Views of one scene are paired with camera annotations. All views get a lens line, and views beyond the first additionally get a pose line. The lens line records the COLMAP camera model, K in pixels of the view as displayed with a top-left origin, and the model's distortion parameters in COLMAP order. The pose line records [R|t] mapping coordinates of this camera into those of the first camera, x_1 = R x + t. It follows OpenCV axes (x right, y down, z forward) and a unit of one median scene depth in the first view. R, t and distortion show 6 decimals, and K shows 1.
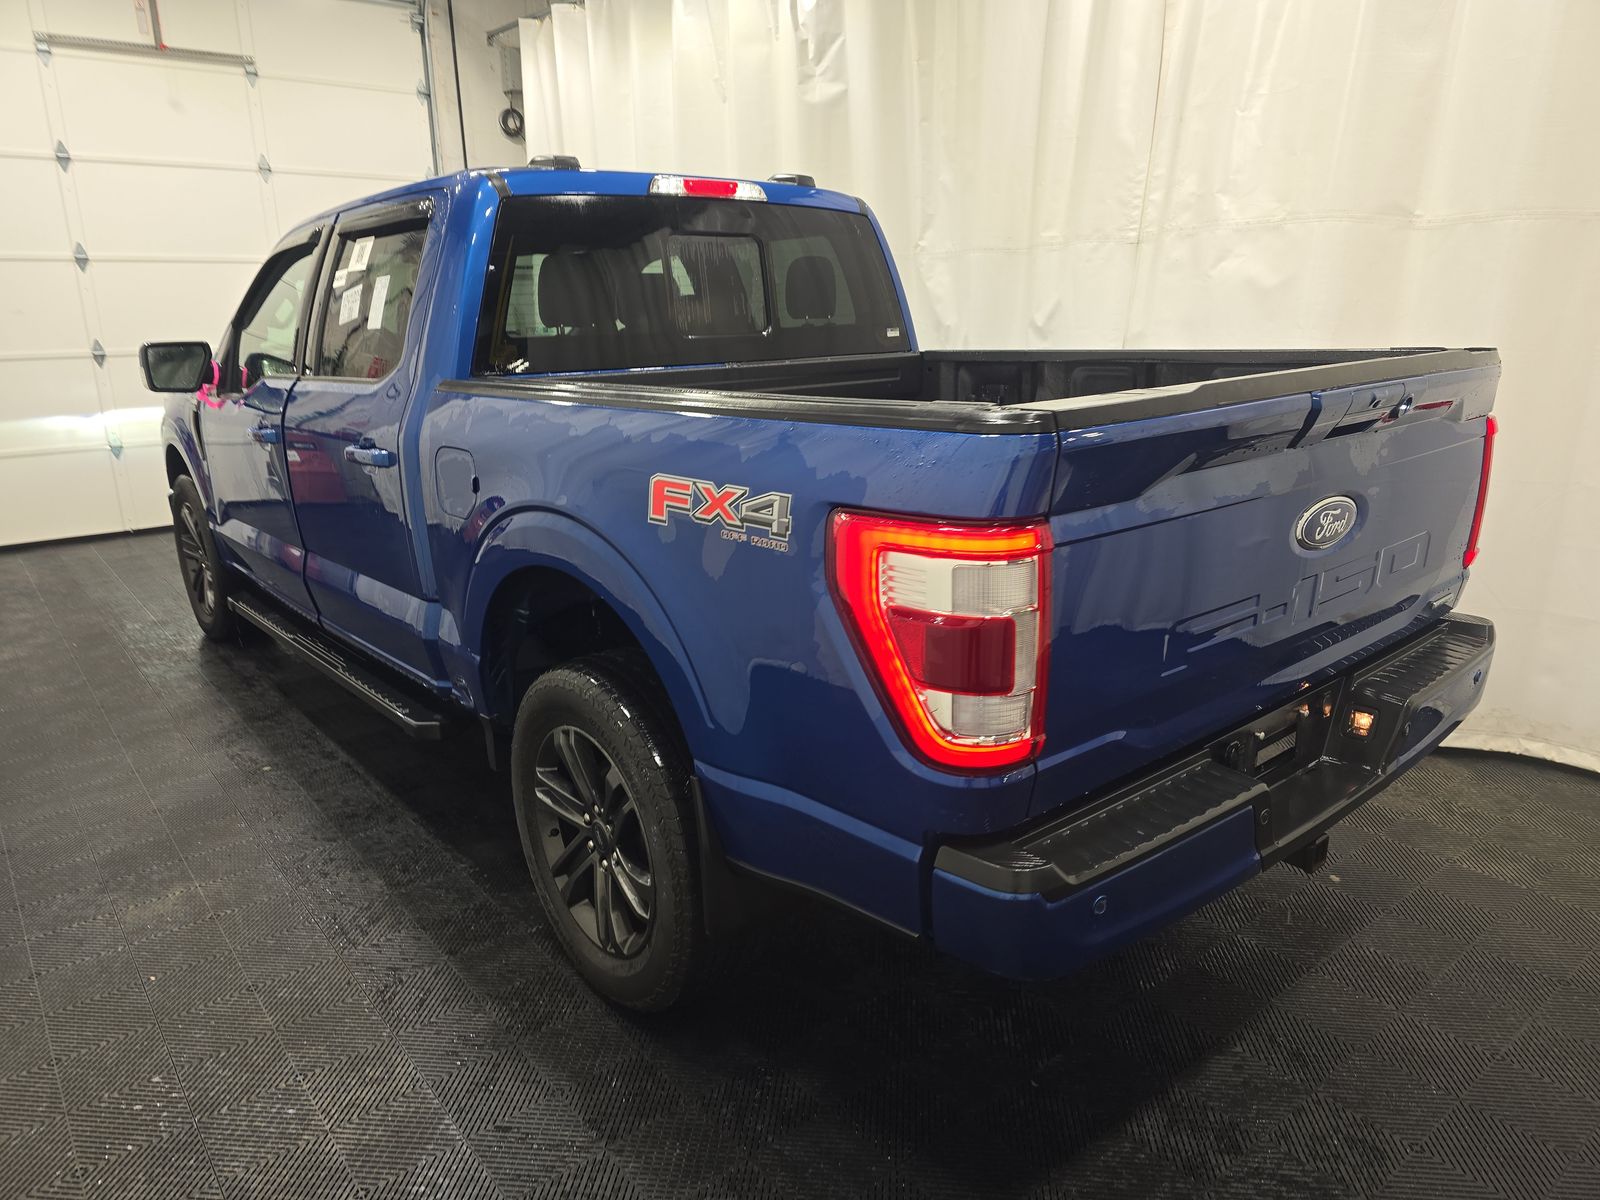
lens RADIAL K [[1075.4, 0, 793.3], [0, 1075.4, 603.4], [0, 0, 1]] dist [0.062978, -0.053441]
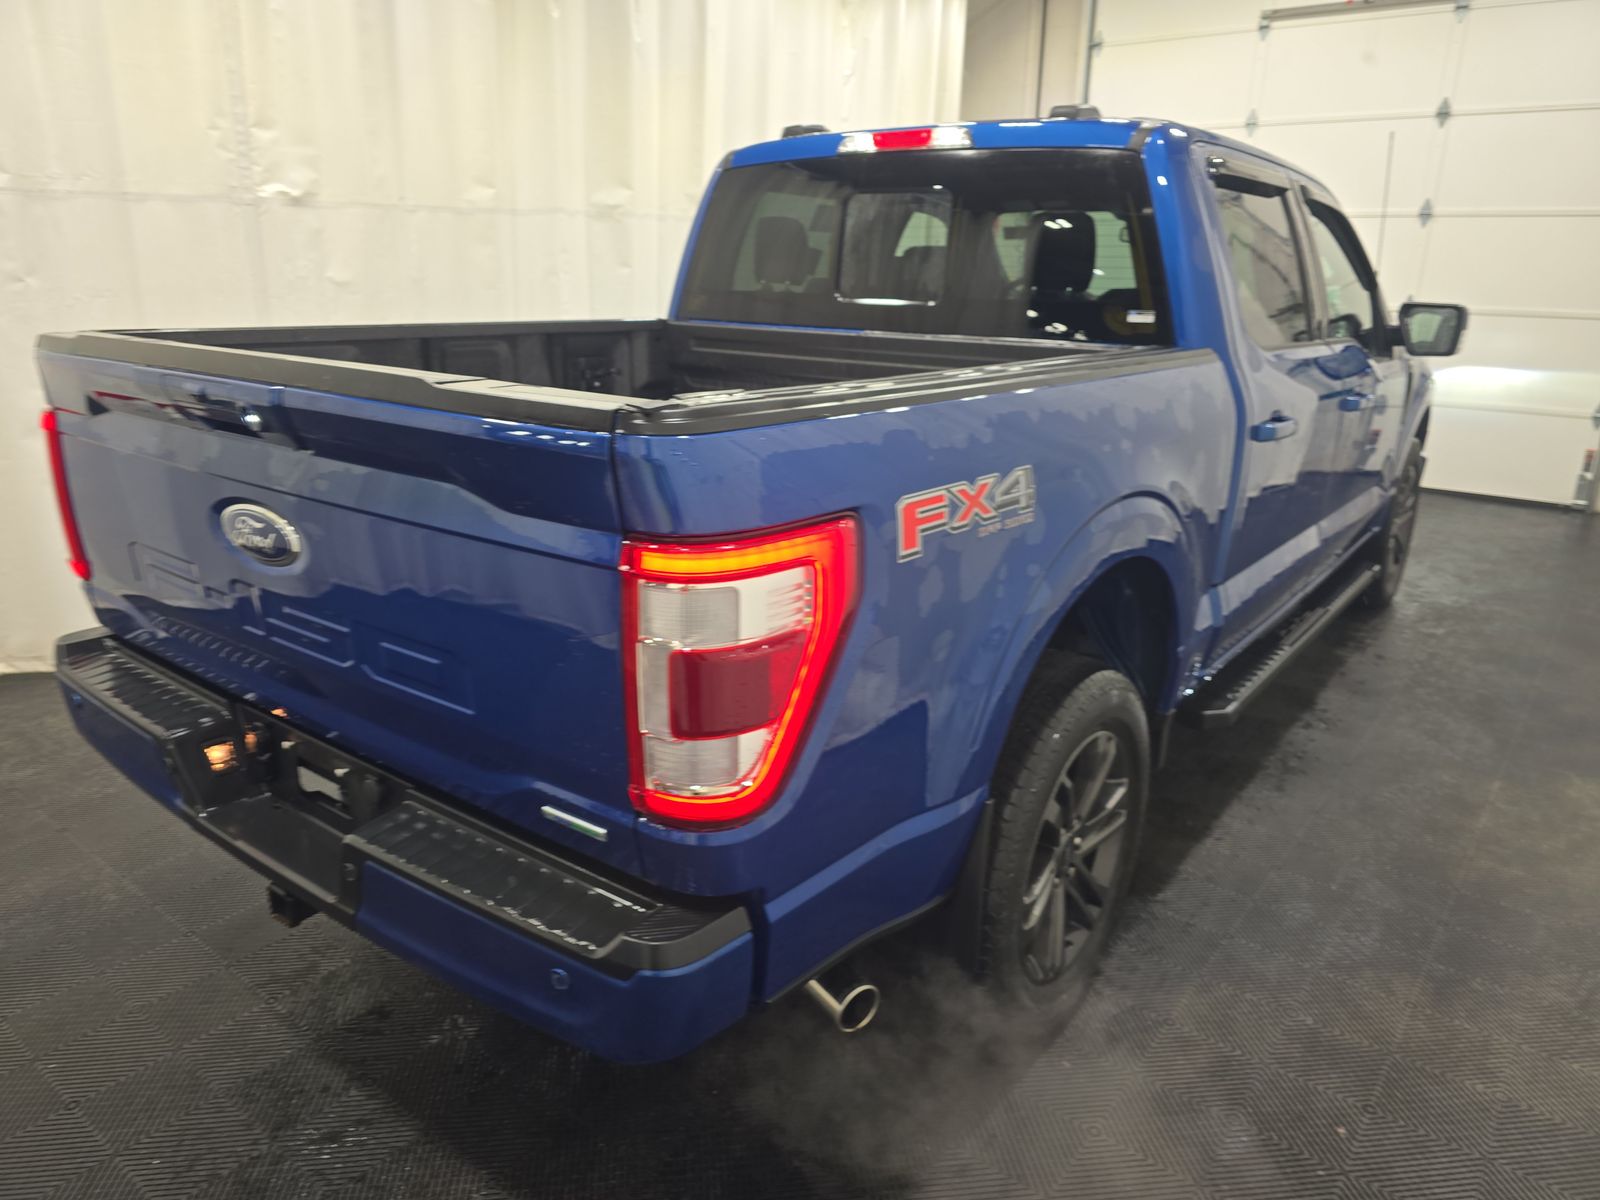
lens RADIAL K [[1075.4, 0, 793.3], [0, 1075.4, 603.4], [0, 0, 1]] dist [0.062978, -0.053441]
pose [[0.224768, 0.315582, -0.921893, 0.740222], [-0.279140, 0.927304, 0.249376, -0.188934], [0.933574, 0.201286, 0.296520, 0.611813]]
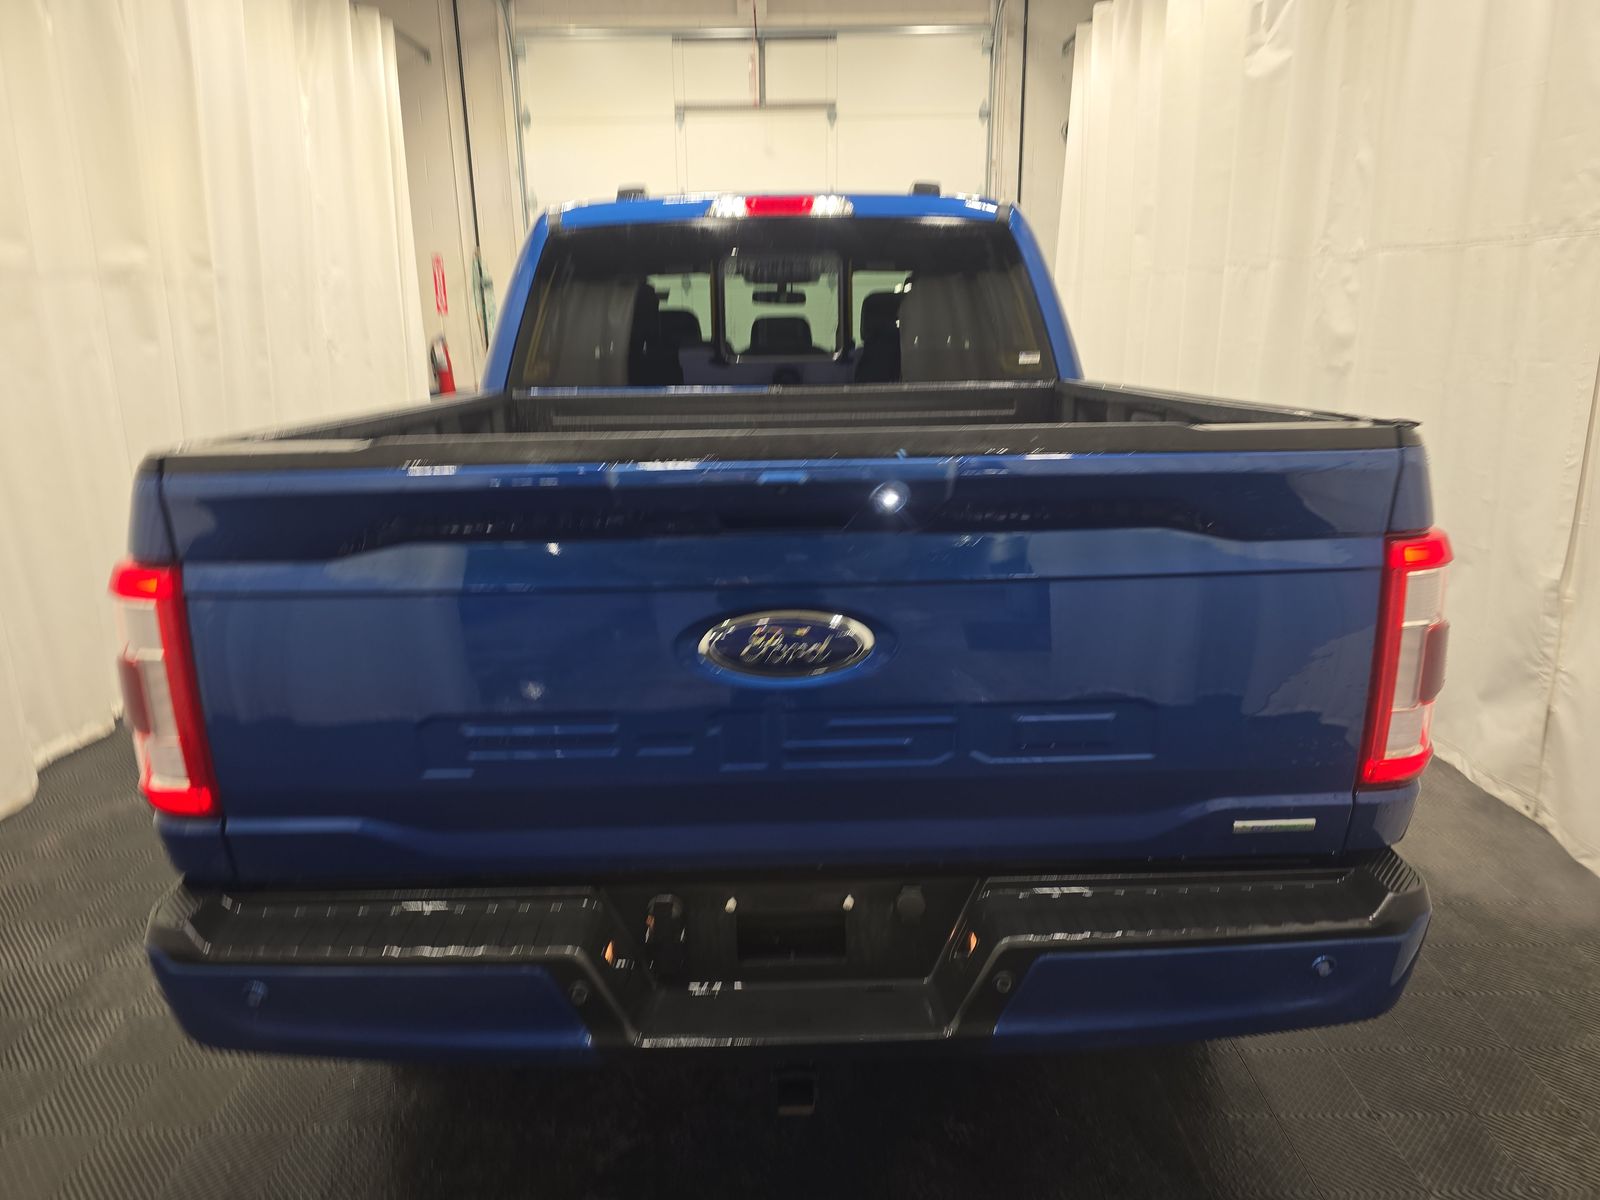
lens RADIAL K [[1075.4, 0, 793.3], [0, 1075.4, 603.4], [0, 0, 1]] dist [0.062978, -0.053441]
pose [[0.772268, 0.164674, -0.613584, 0.495266], [-0.168414, 0.984333, 0.052208, -0.074018], [0.612568, 0.063017, 0.787902, 0.229630]]
